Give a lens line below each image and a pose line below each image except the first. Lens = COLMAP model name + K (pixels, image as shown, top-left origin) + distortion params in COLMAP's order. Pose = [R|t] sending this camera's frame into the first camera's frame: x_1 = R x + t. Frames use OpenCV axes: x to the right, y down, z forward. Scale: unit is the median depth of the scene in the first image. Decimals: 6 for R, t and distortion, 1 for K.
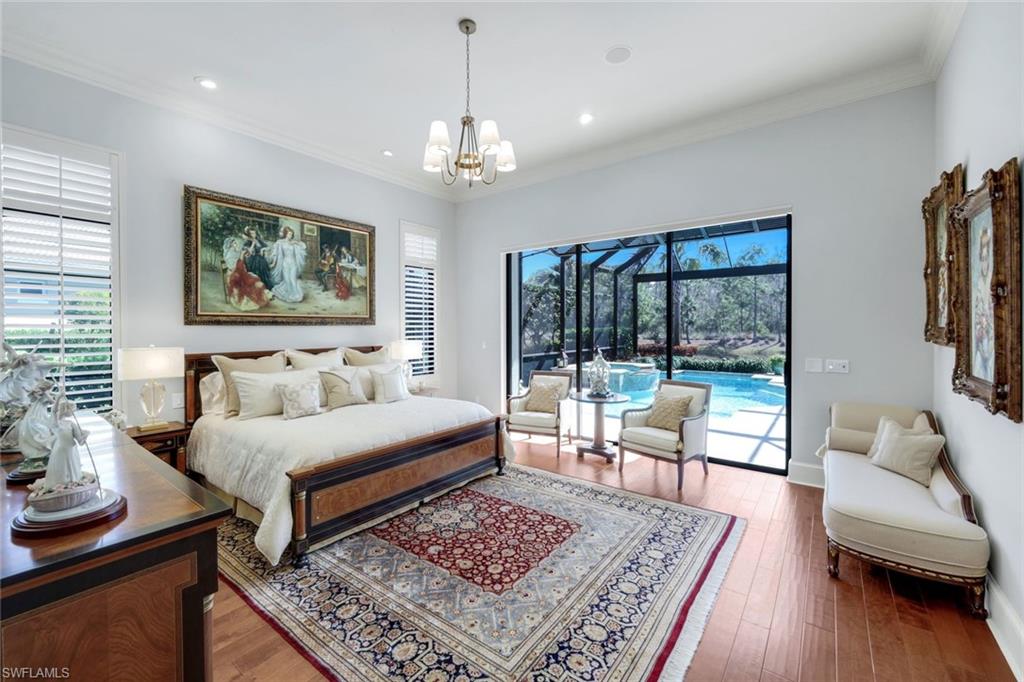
lens RADIAL K [[416.8, 0, 496.7], [0, 416.8, 334.0], [0, 0, 1]] dist [0.001068, 0.000149]
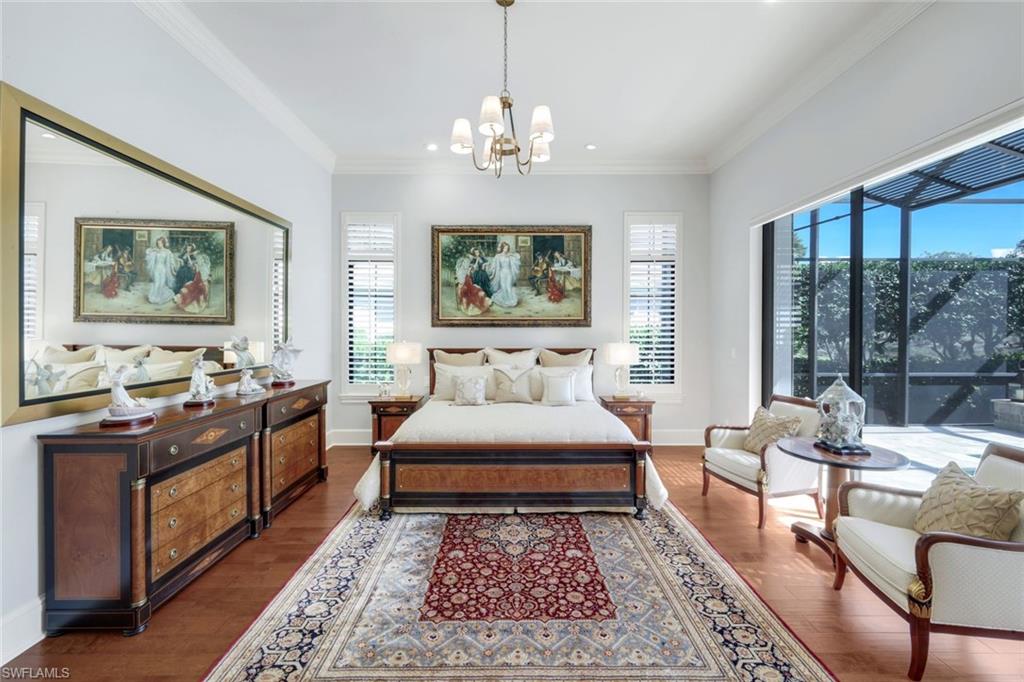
lens RADIAL K [[416.8, 0, 496.7], [0, 416.8, 334.0], [0, 0, 1]] dist [0.001068, 0.000149]
pose [[0.622825, 0.012533, -0.782261, 0.426355], [-0.014997, 0.999879, 0.004080, -0.006748], [0.782218, 0.009191, 0.622937, 0.285456]]
